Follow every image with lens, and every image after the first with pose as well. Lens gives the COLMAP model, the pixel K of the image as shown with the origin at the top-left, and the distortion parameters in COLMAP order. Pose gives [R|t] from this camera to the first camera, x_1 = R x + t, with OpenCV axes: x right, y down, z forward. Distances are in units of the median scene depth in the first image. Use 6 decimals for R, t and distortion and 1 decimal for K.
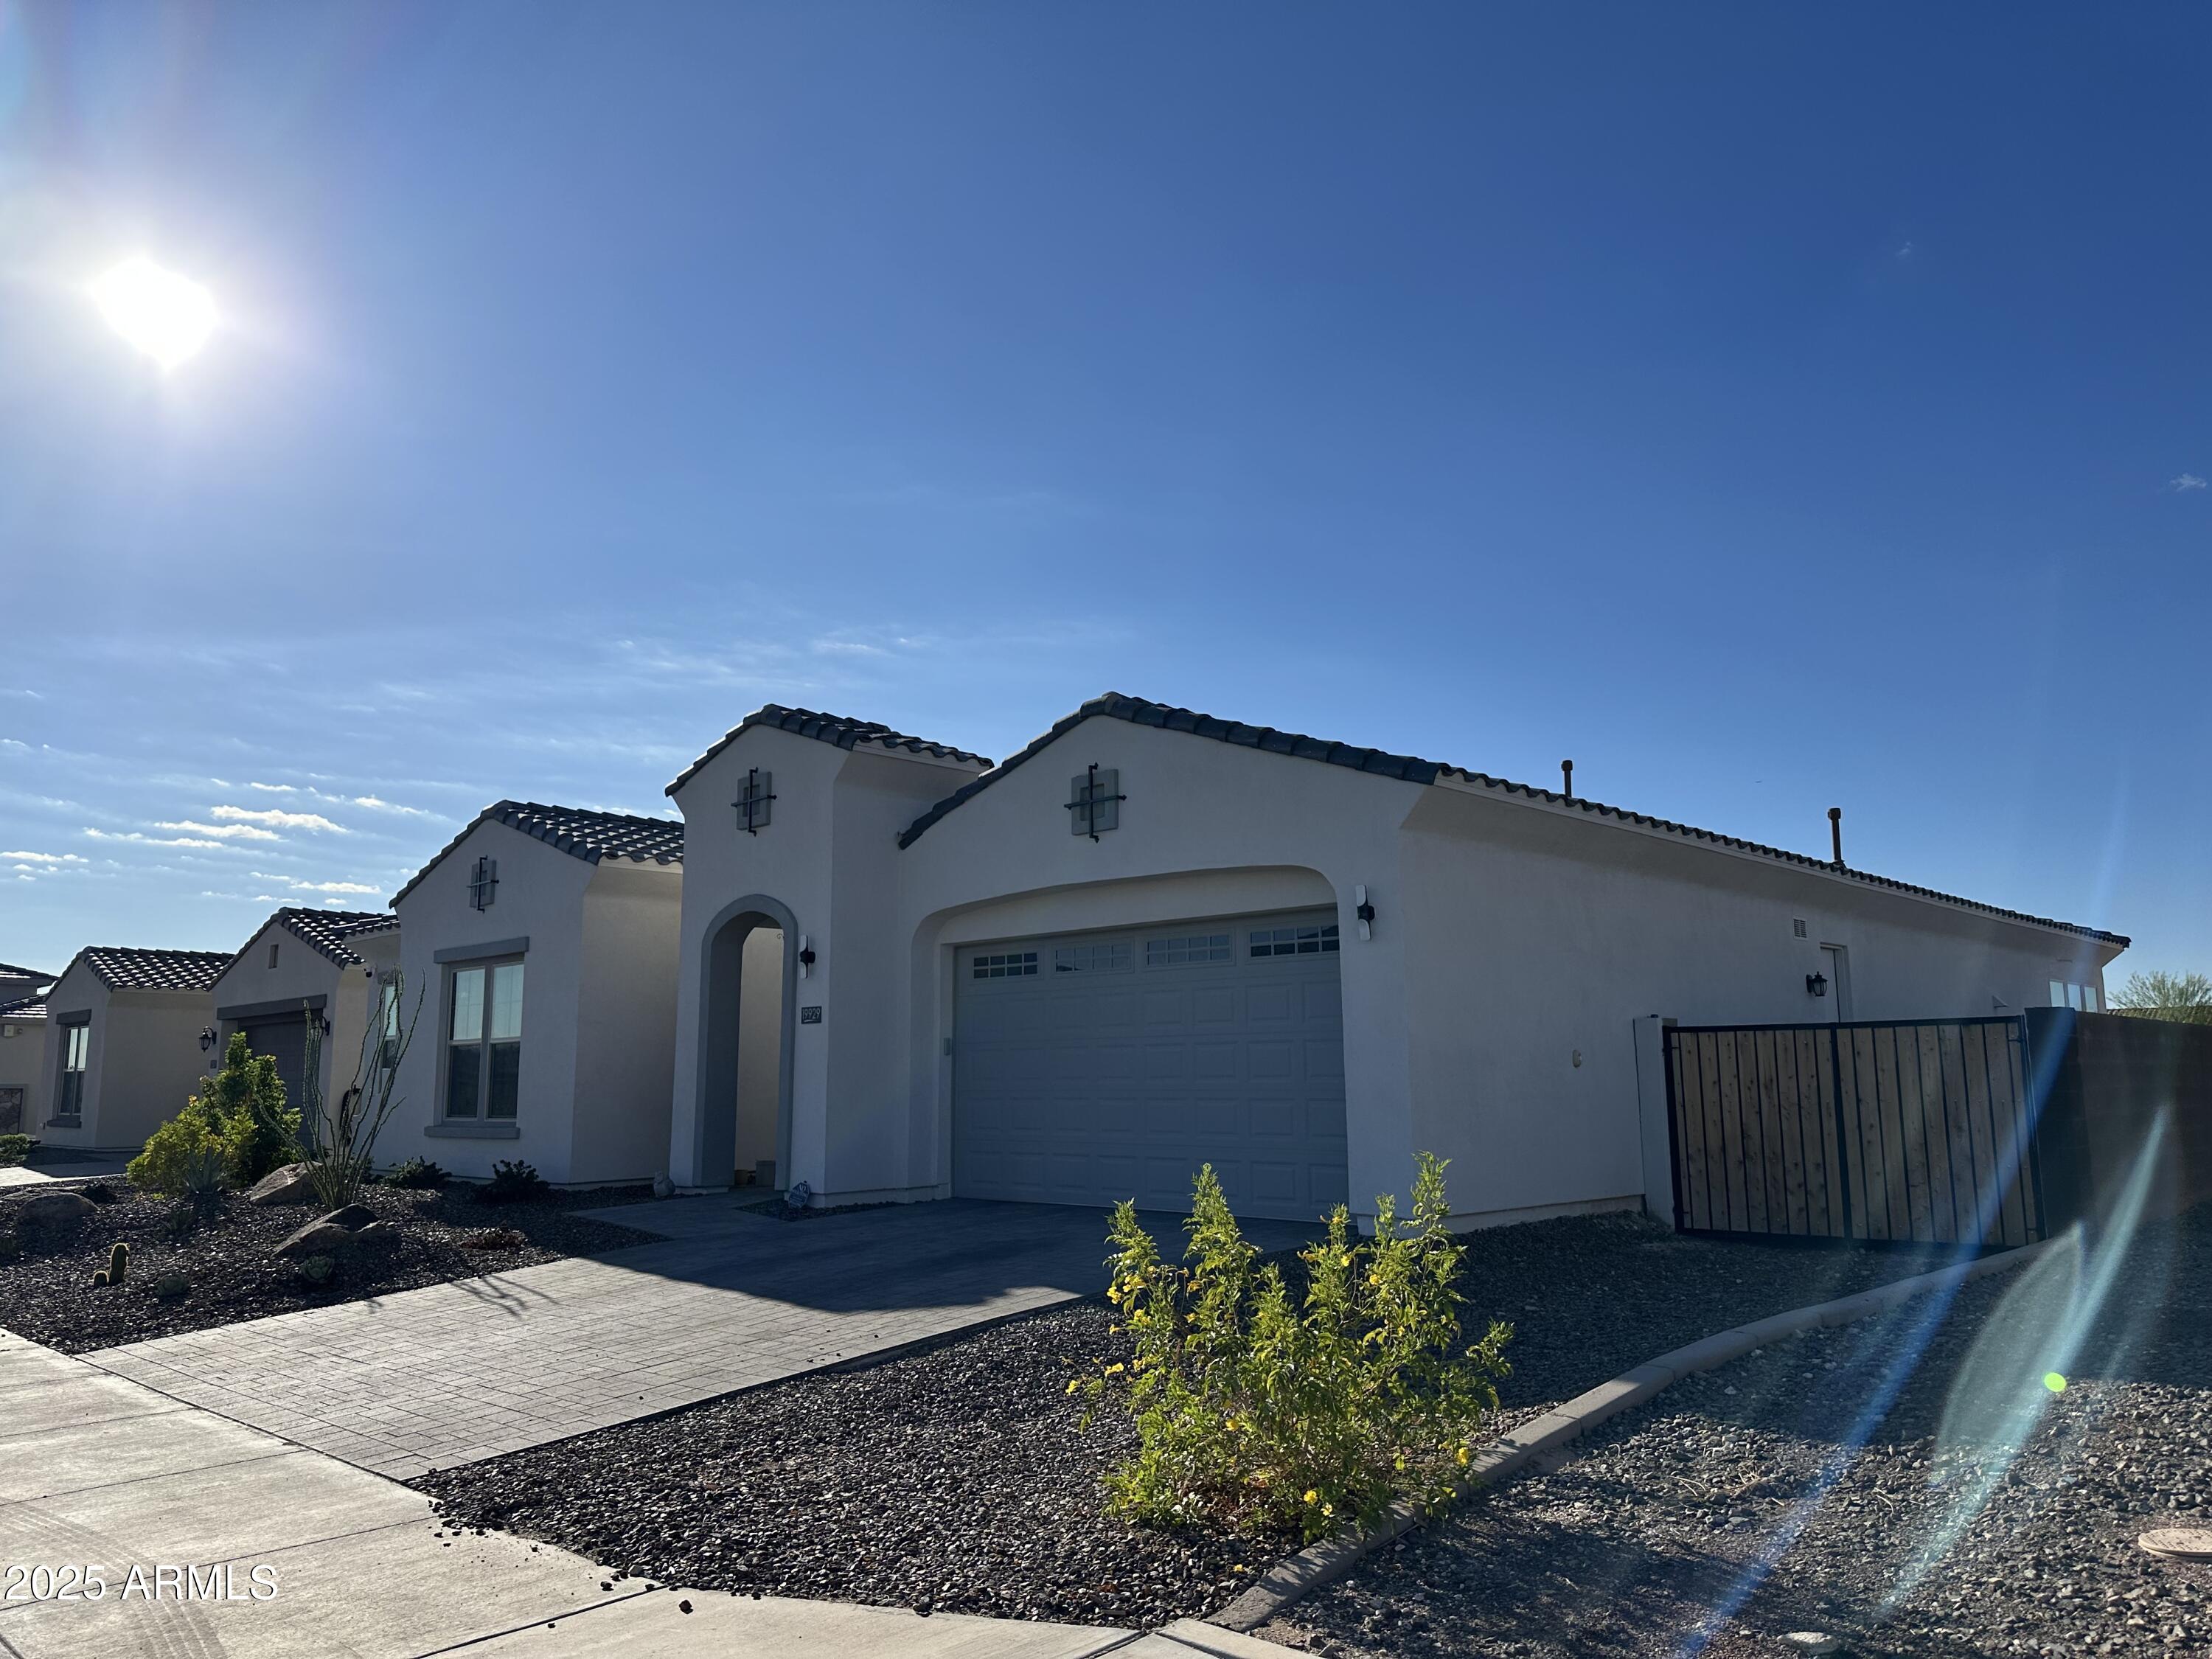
lens RADIAL K [[1512.7, 0, 1109.3], [0, 1512.7, 831.7], [0, 0, 1]] dist [0.017216, -0.041906]
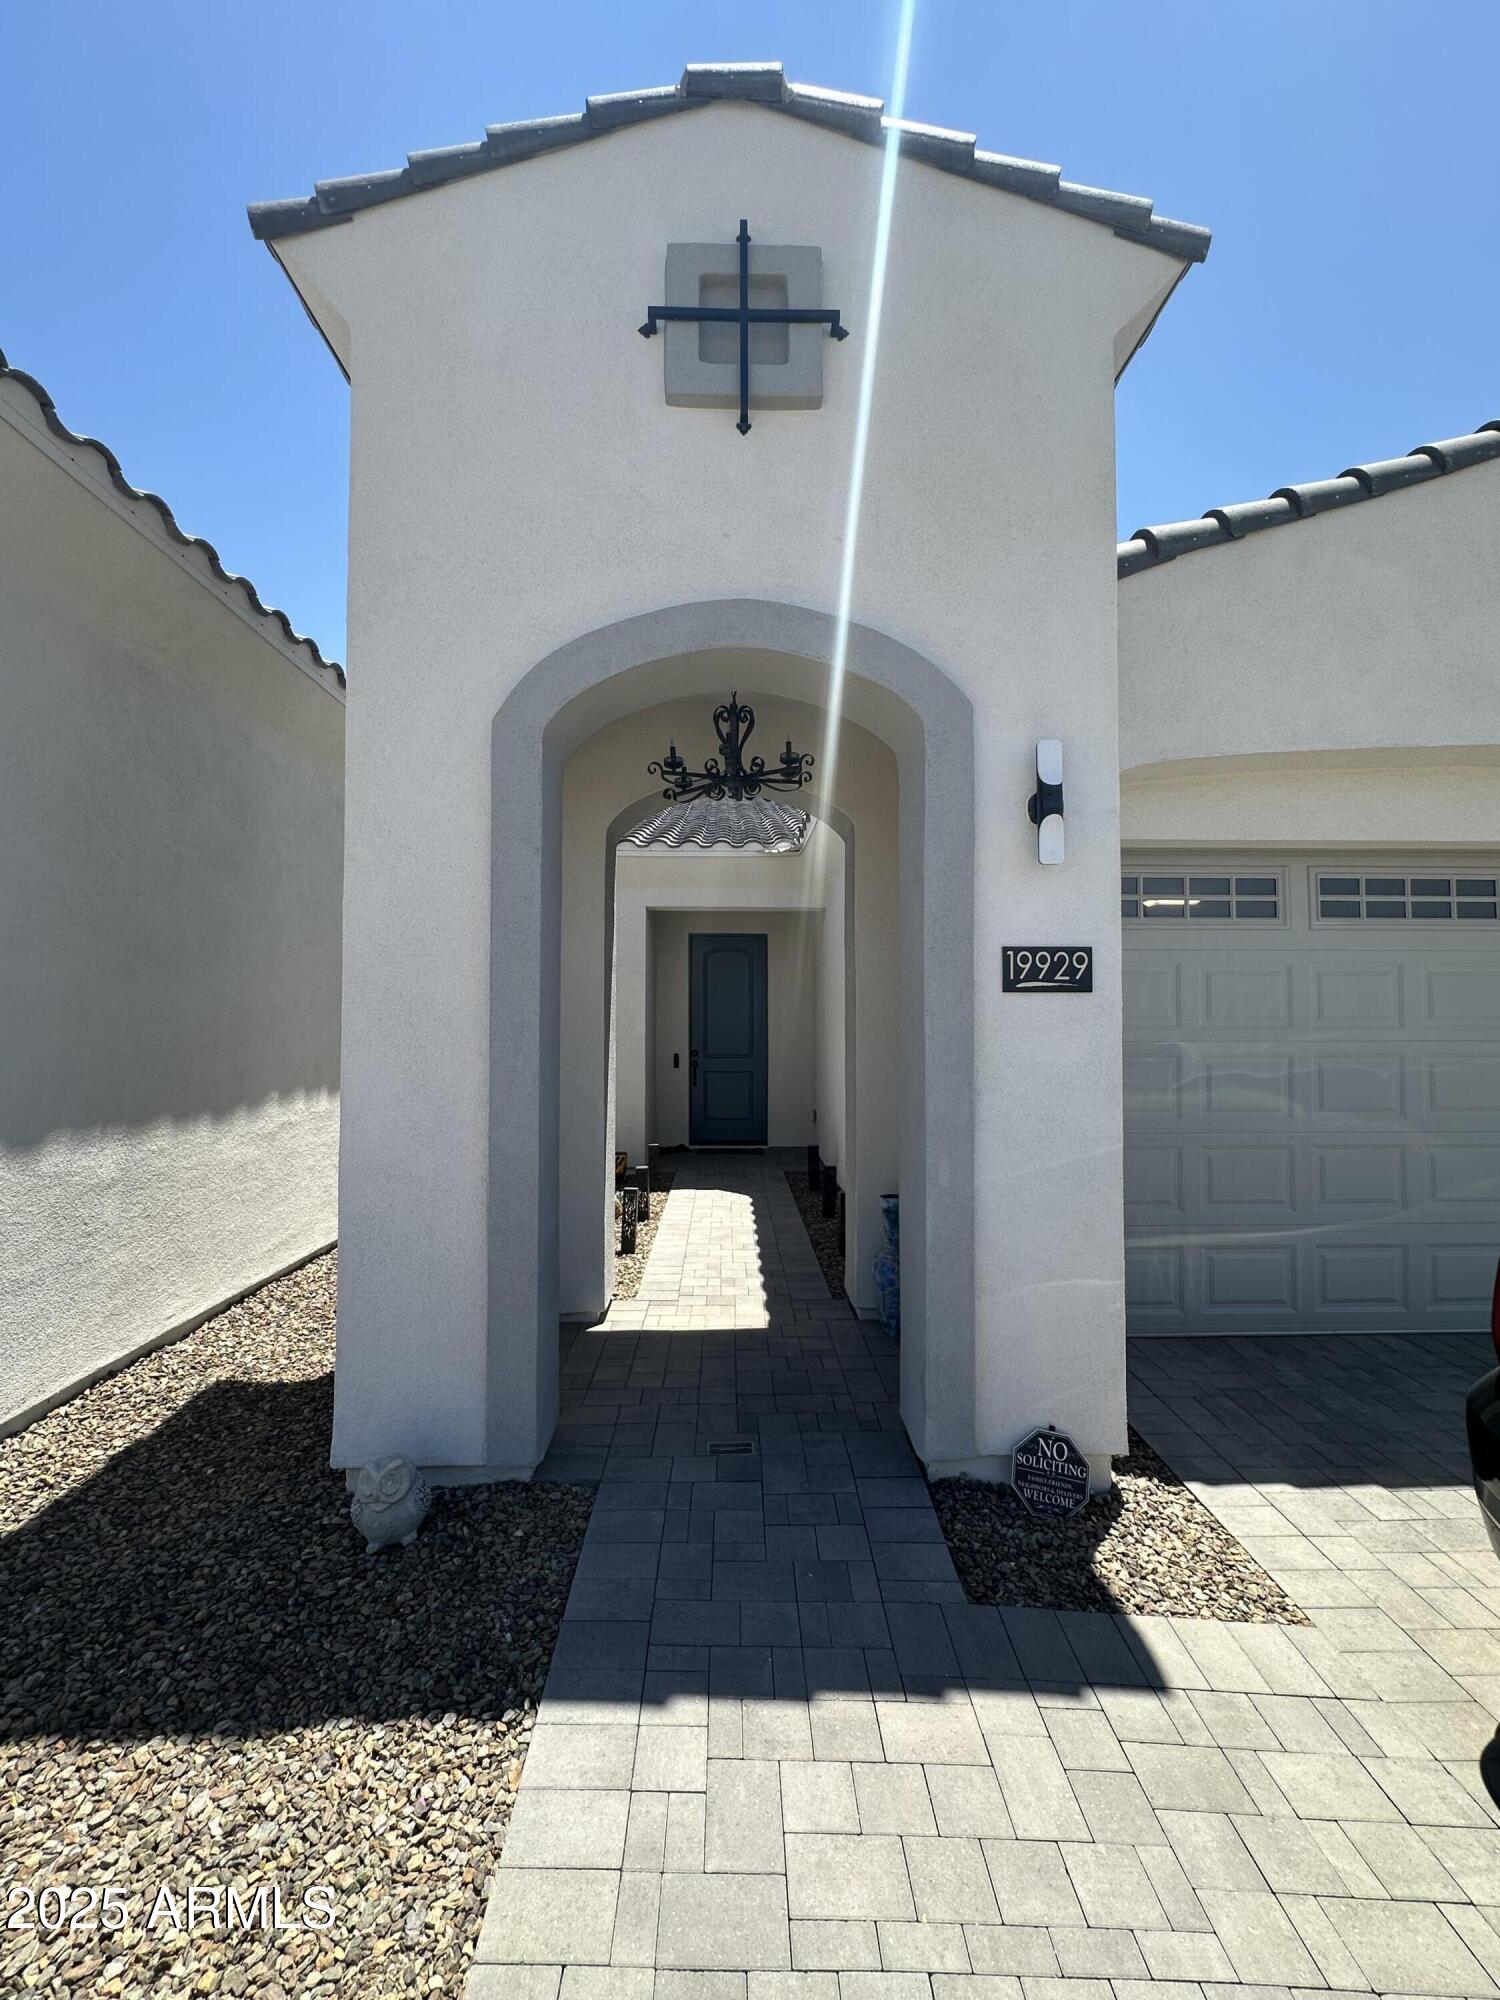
lens RADIAL K [[825.0, 0, 754.5], [0, 825.0, 987.2], [0, 0, 1]] dist [-0.003012, -0.000418]
pose [[0.712949, 0.028115, 0.700652, -0.379812], [-0.126039, 0.988060, 0.088604, 0.115132], [-0.689795, -0.151480, 0.707980, 0.898328]]
